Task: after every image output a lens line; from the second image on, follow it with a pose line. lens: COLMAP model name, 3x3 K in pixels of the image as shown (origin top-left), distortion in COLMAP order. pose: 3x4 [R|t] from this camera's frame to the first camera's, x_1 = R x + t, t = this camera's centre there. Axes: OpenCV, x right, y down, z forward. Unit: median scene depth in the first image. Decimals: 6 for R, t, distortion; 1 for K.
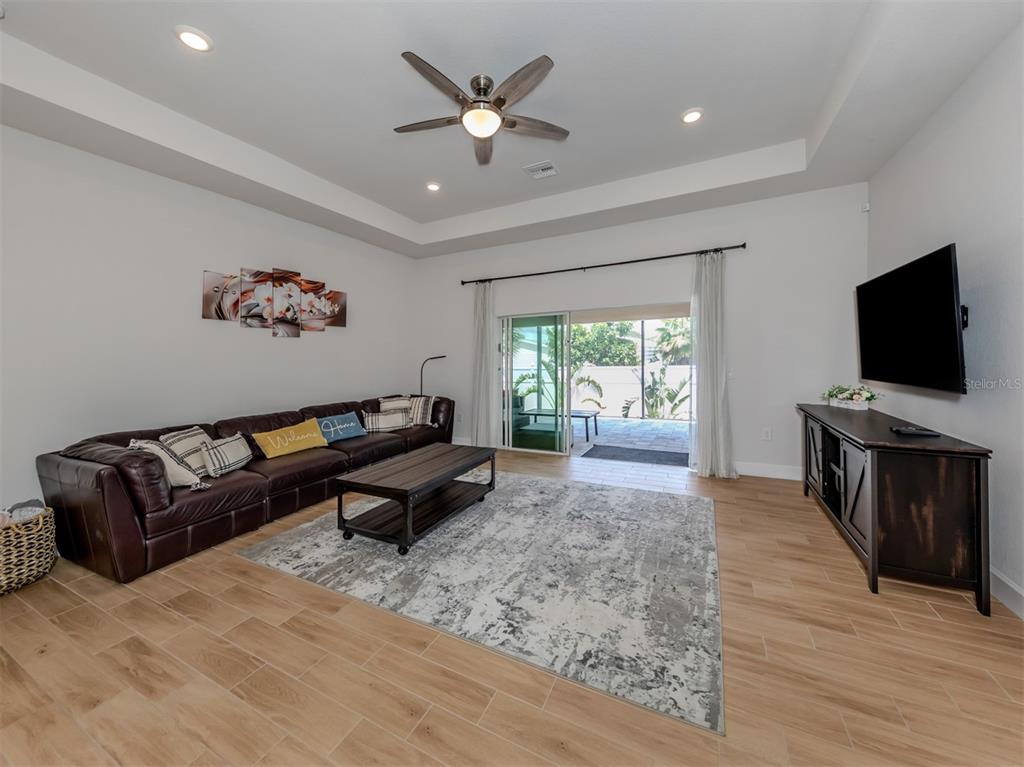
lens RADIAL K [[392.2, 0, 495.9], [0, 392.2, 392.7], [0, 0, 1]] dist [0.007069, -0.000553]
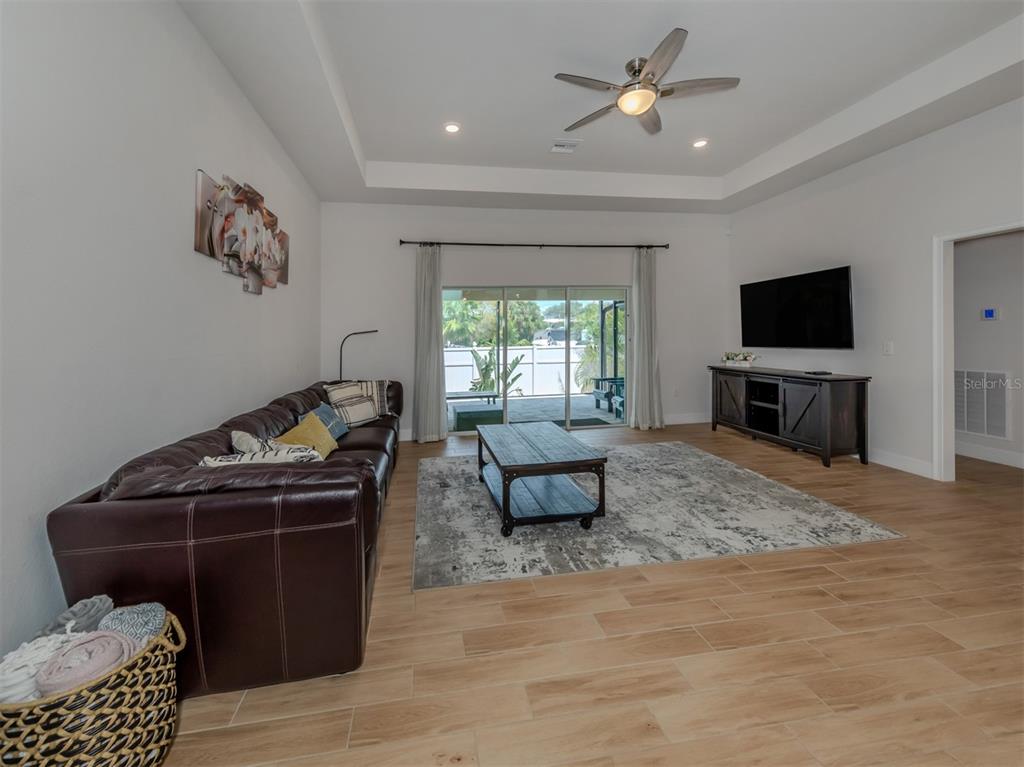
lens RADIAL K [[436.5, 0, 512.0], [0, 436.5, 383.5], [0, 0, 1]] dist [-0.001202, -0.000412]
pose [[0.797240, -0.056245, 0.601036, -1.107439], [0.055407, 0.998265, 0.019923, 0.032283], [-0.601114, 0.017418, 0.798974, 0.286031]]
